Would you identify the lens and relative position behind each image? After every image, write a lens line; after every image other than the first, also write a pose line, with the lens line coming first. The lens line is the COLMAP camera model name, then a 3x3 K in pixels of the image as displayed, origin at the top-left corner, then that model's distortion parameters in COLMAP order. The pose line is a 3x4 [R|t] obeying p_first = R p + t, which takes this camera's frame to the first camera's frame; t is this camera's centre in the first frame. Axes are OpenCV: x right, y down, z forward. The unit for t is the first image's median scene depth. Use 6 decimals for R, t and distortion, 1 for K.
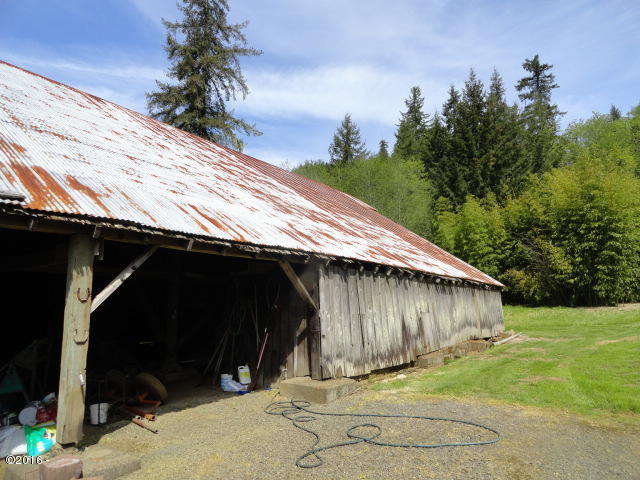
lens RADIAL K [[438.8, 0, 321.1], [0, 438.8, 244.1], [0, 0, 1]] dist [-0.001360, -0.001134]
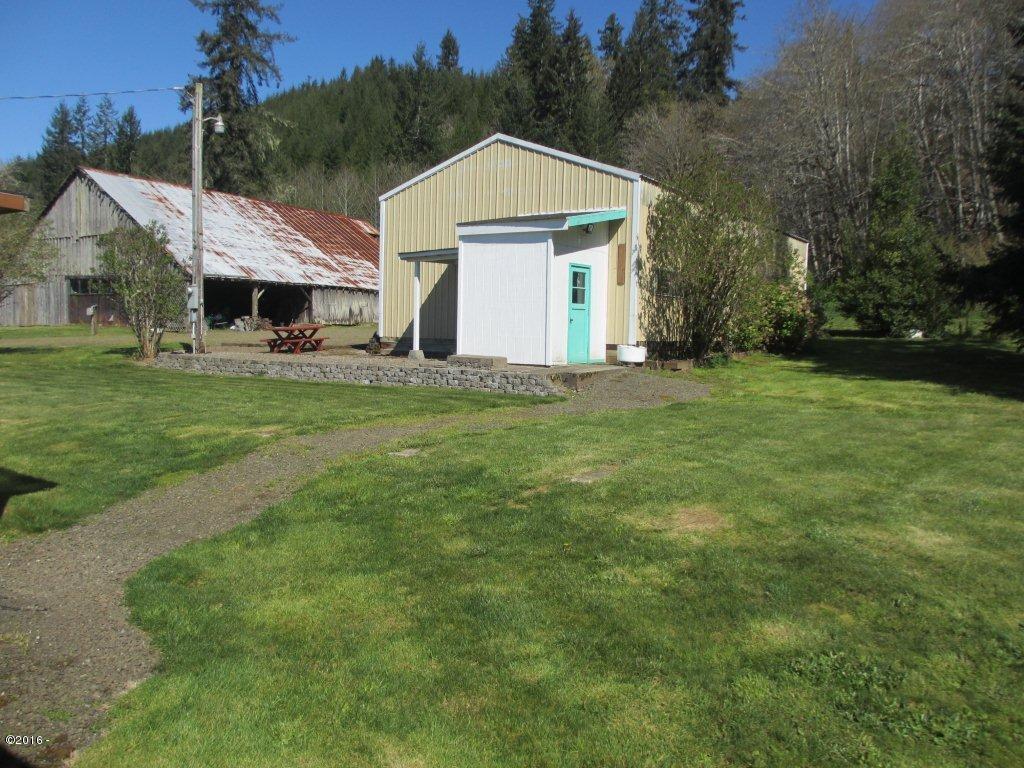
lens RADIAL K [[852.3, 0, 508.3], [0, 852.3, 389.1], [0, 0, 1]] dist [-0.050881, 0.015710]
pose [[0.993129, 0.032248, 0.112494, 0.142954], [-0.056650, 0.973624, 0.221016, -0.131363], [-0.102399, -0.225870, 0.968761, -1.022186]]
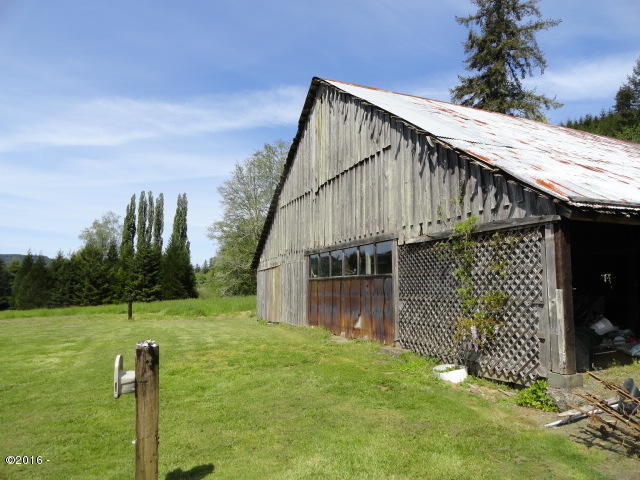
lens RADIAL K [[438.8, 0, 320.4], [0, 438.8, 242.2], [0, 0, 1]] dist [-0.001360, -0.001134]
pose [[0.860499, -0.035057, -0.508244, -0.121040], [0.062097, 0.997408, 0.036339, -0.015673], [0.505653, -0.062830, 0.860446, -0.145403]]
